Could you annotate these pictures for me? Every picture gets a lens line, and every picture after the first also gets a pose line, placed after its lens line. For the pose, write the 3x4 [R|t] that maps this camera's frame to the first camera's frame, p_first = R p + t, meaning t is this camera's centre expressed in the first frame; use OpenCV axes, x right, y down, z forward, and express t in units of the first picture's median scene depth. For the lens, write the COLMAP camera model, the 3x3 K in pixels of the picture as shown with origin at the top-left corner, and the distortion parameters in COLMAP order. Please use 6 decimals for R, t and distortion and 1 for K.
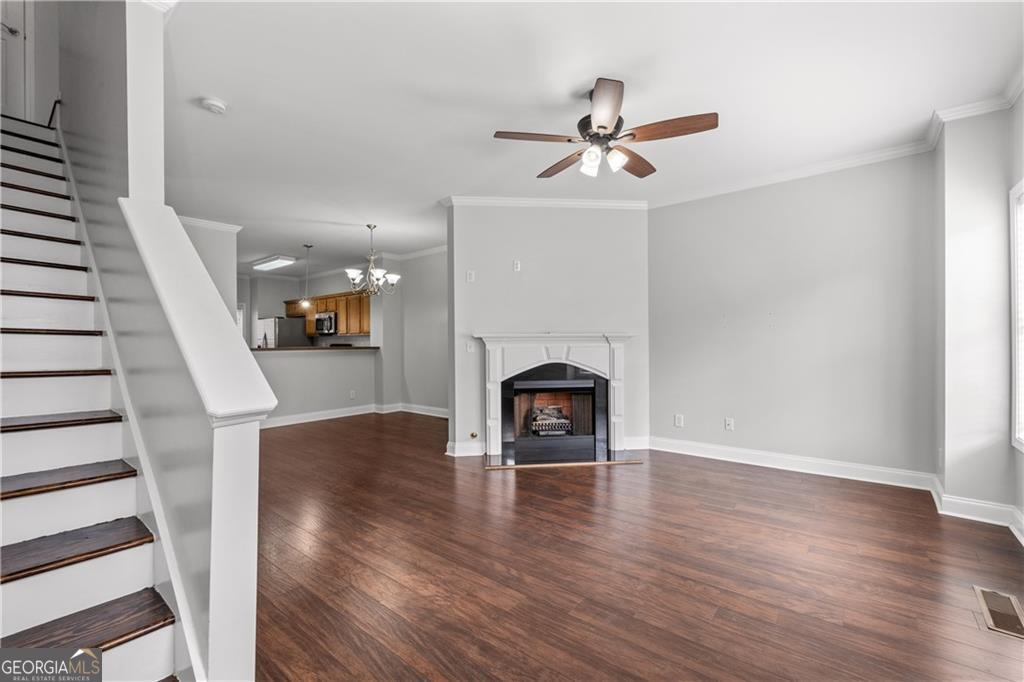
lens RADIAL K [[427.8, 0, 514.5], [0, 427.8, 341.2], [0, 0, 1]] dist [-0.007262, 0.001532]
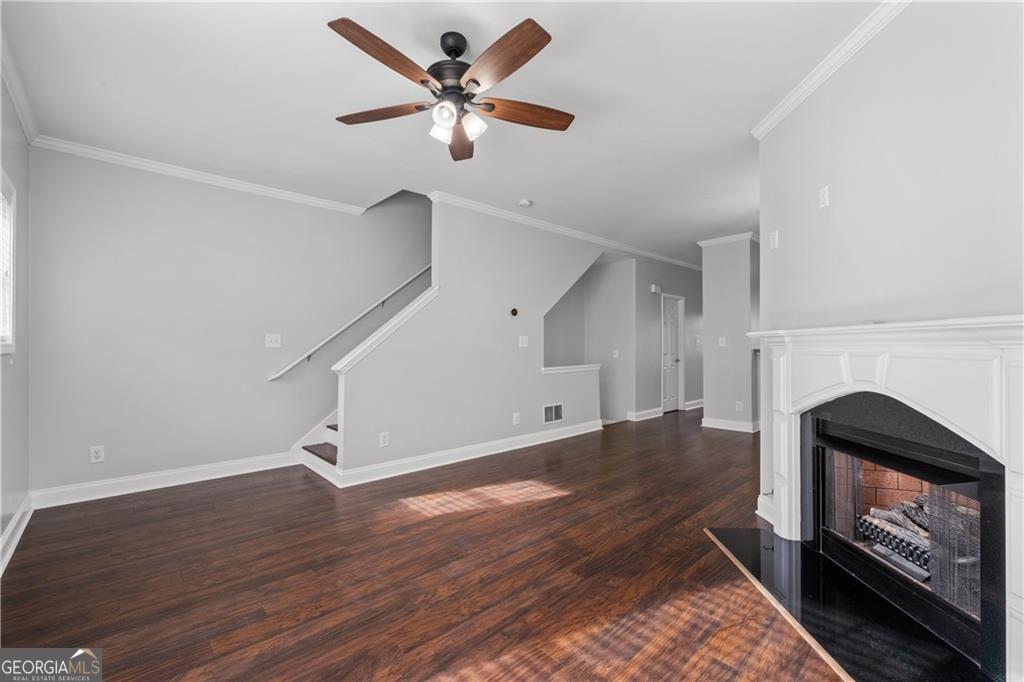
lens RADIAL K [[427.8, 0, 515.7], [0, 427.8, 345.6], [0, 0, 1]] dist [-0.007262, 0.001532]
pose [[-0.136869, -0.002032, -0.990587, 0.617093], [0.006765, 0.999973, -0.002986, 0.002776], [0.990566, -0.007109, -0.136852, 0.764894]]
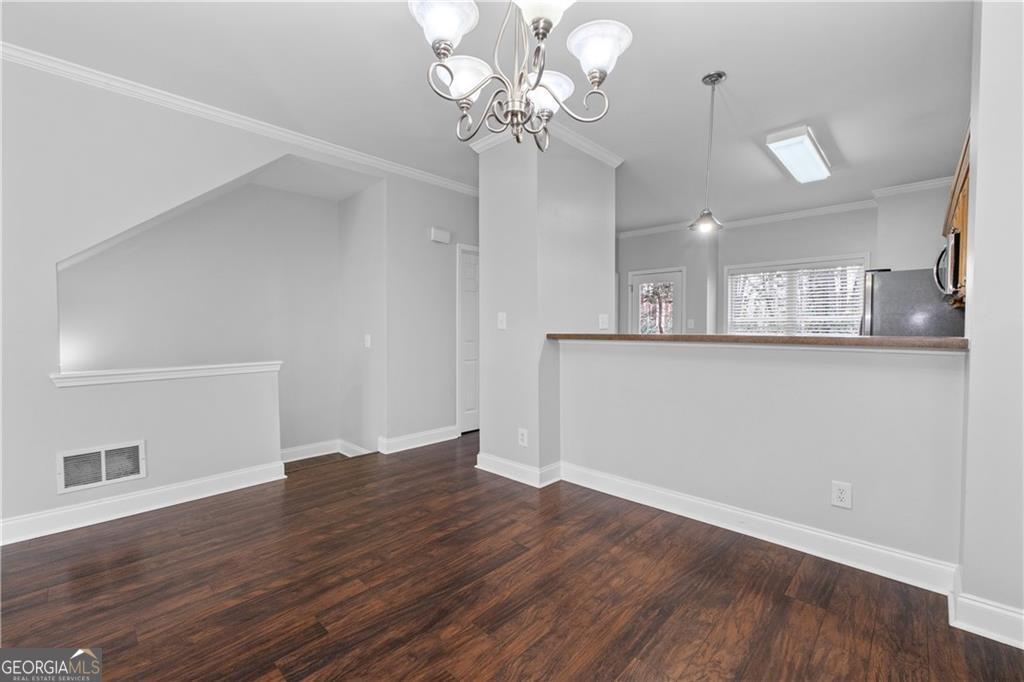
lens RADIAL K [[427.8, 0, 516.8], [0, 427.8, 340.5], [0, 0, 1]] dist [-0.007262, 0.001532]
pose [[-0.082005, 0.028461, -0.996225, 0.555272], [0.002569, 0.999595, 0.028346, 0.002894], [0.996629, -0.000235, -0.082045, 0.815067]]
